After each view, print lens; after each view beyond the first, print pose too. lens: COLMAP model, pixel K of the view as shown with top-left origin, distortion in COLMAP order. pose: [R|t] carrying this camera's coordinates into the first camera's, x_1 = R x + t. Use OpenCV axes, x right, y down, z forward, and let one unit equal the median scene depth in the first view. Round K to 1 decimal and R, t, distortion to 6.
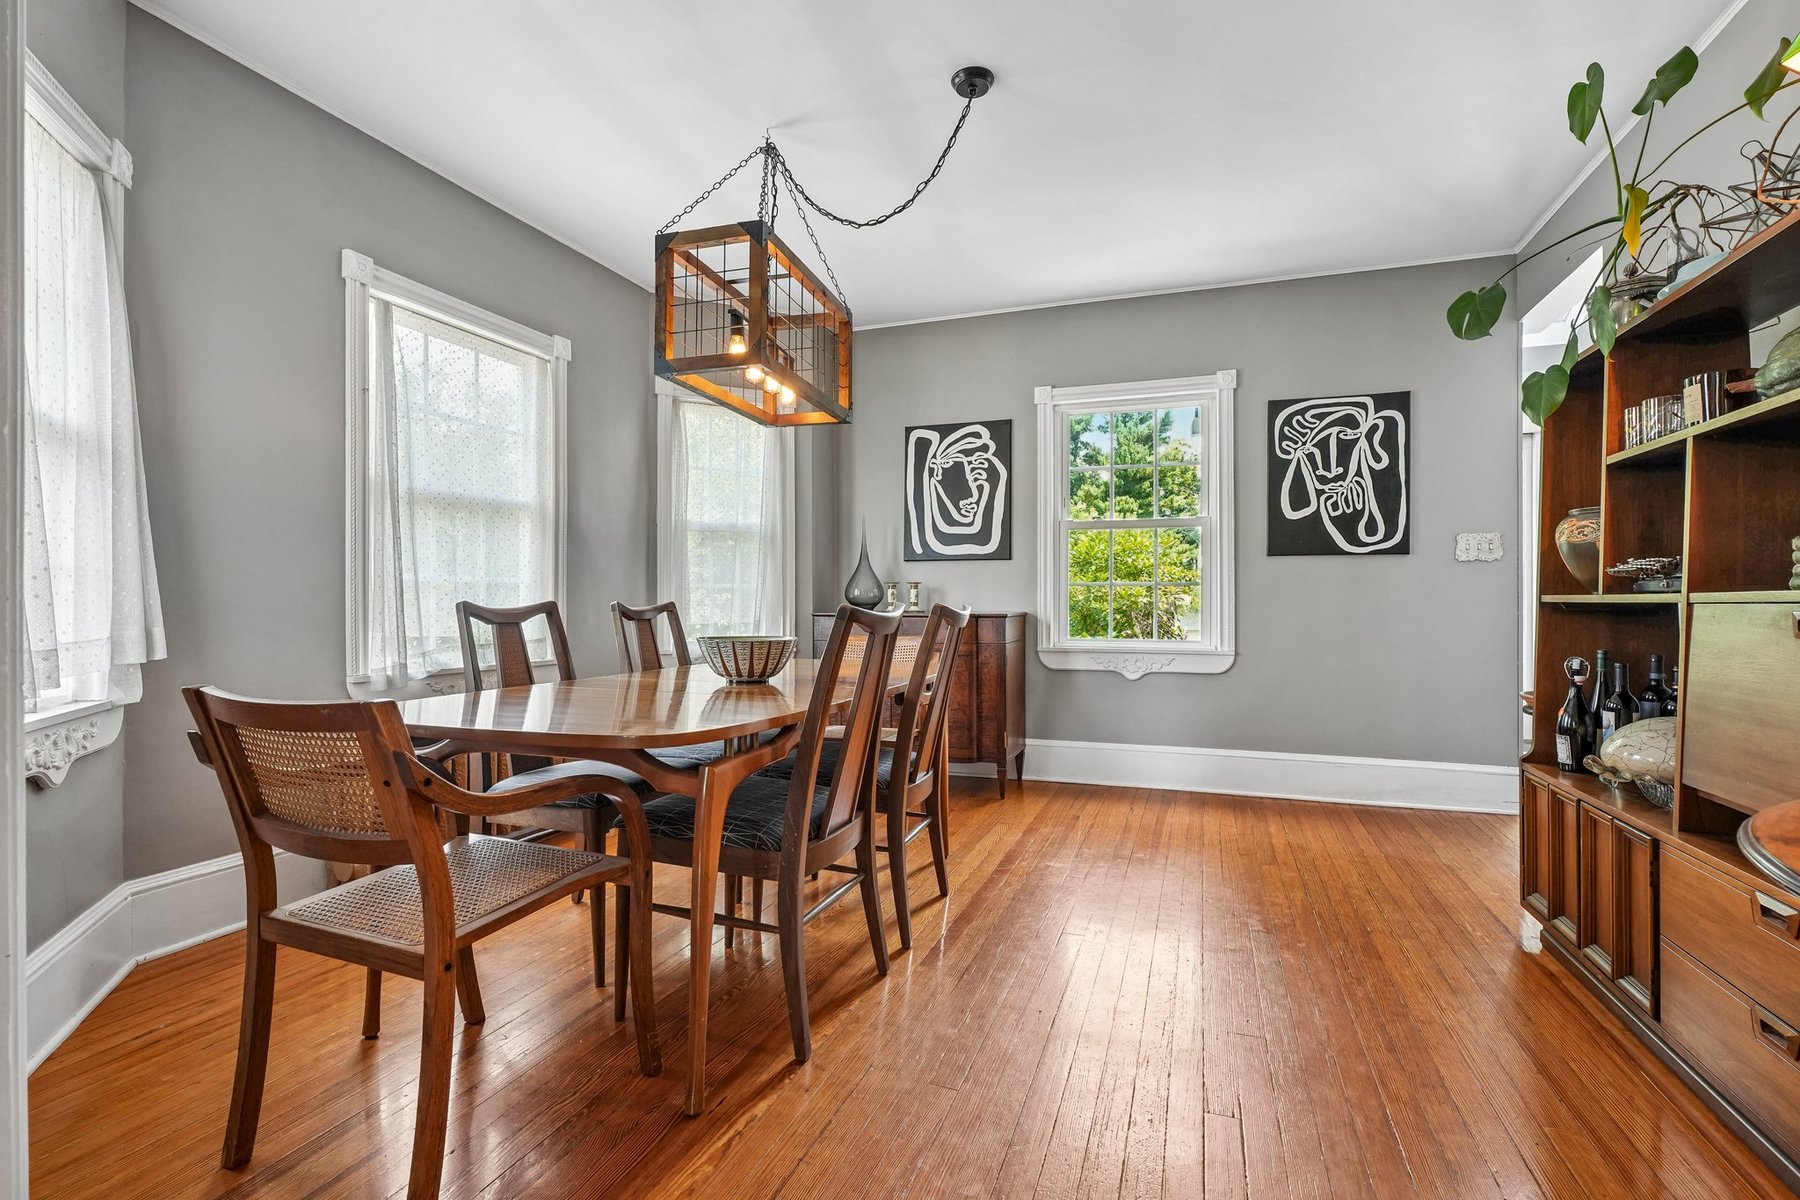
lens RADIAL K [[831.0, 0, 902.0], [0, 831.0, 597.8], [0, 0, 1]] dist [-0.003365, 0.000958]
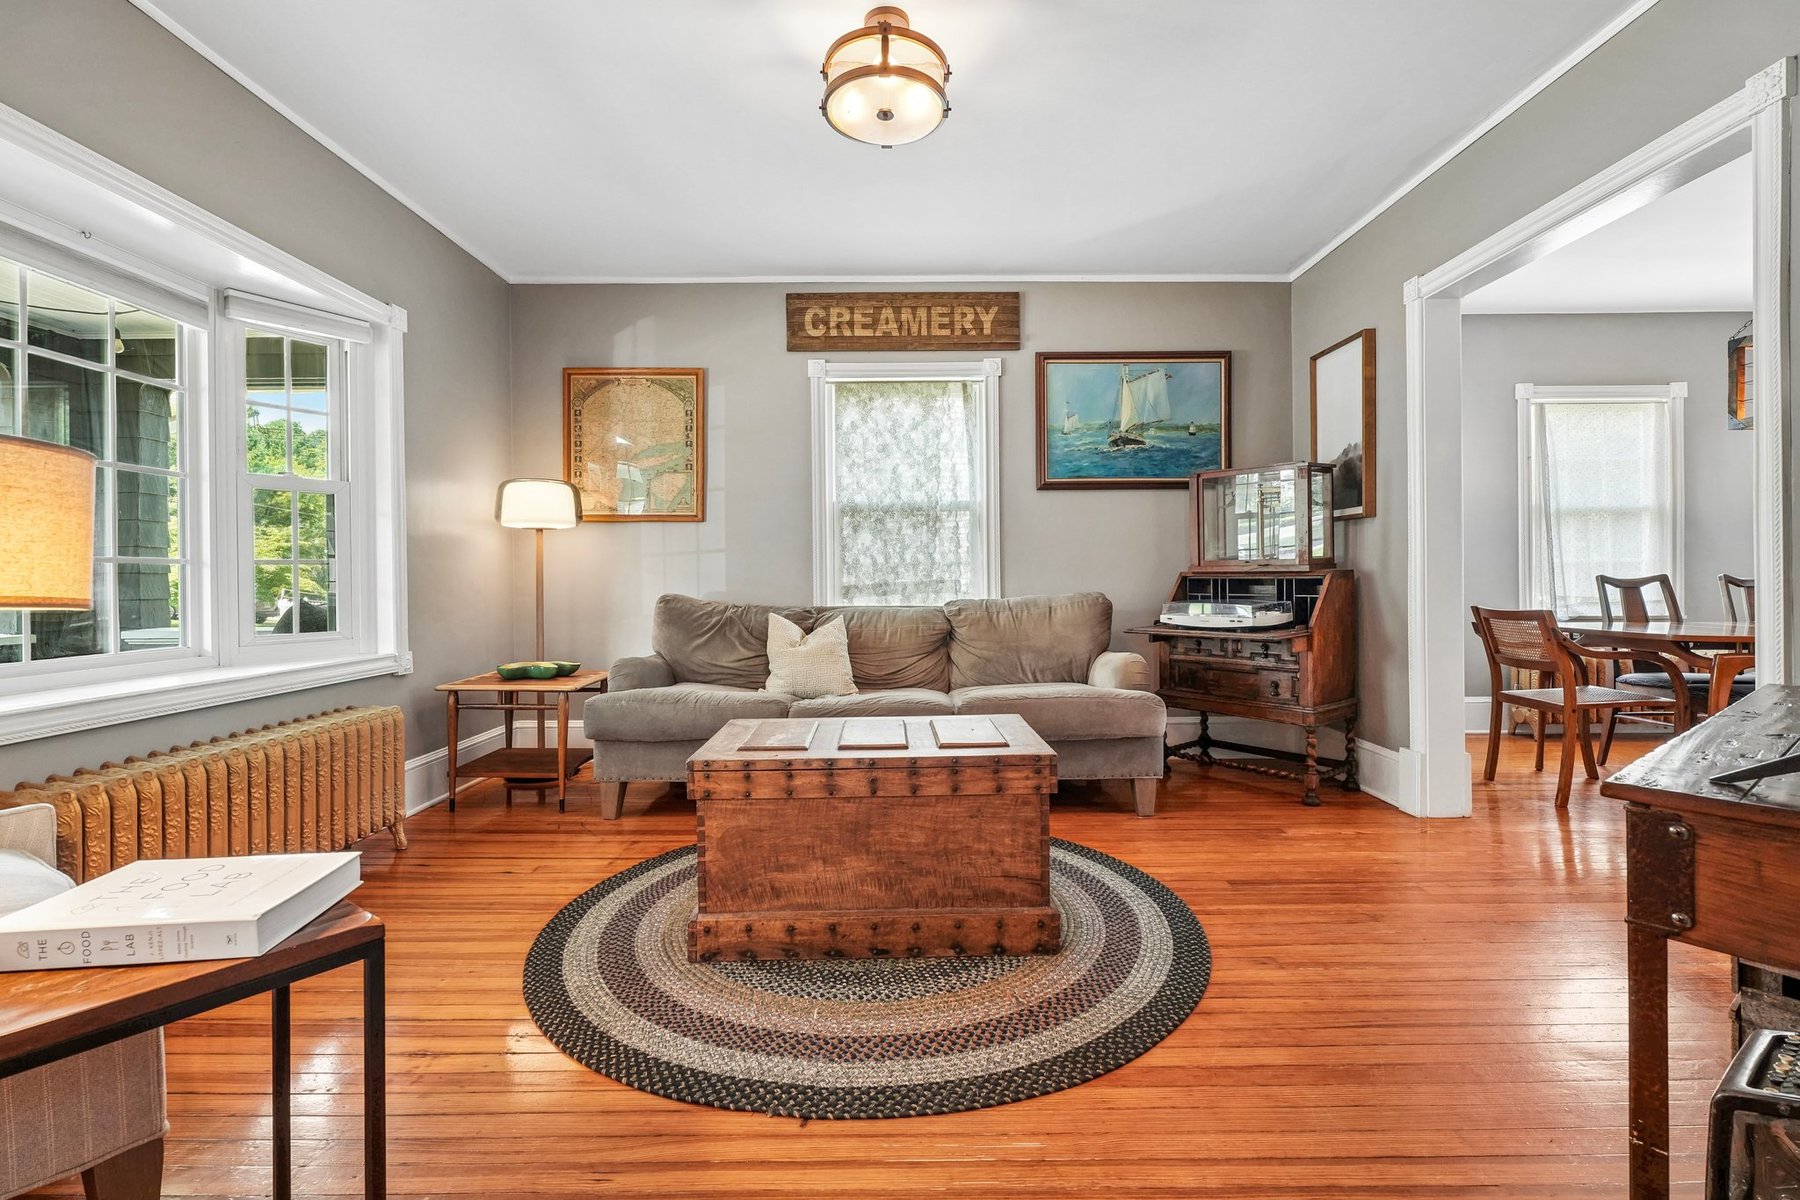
lens RADIAL K [[831.0, 0, 873.9], [0, 831.0, 571.2], [0, 0, 1]] dist [-0.003365, 0.000958]
pose [[0.339079, -0.001189, -0.940757, 0.493412], [0.010113, 0.999946, 0.002381, -0.017657], [0.940704, -0.010321, 0.339073, -0.830908]]
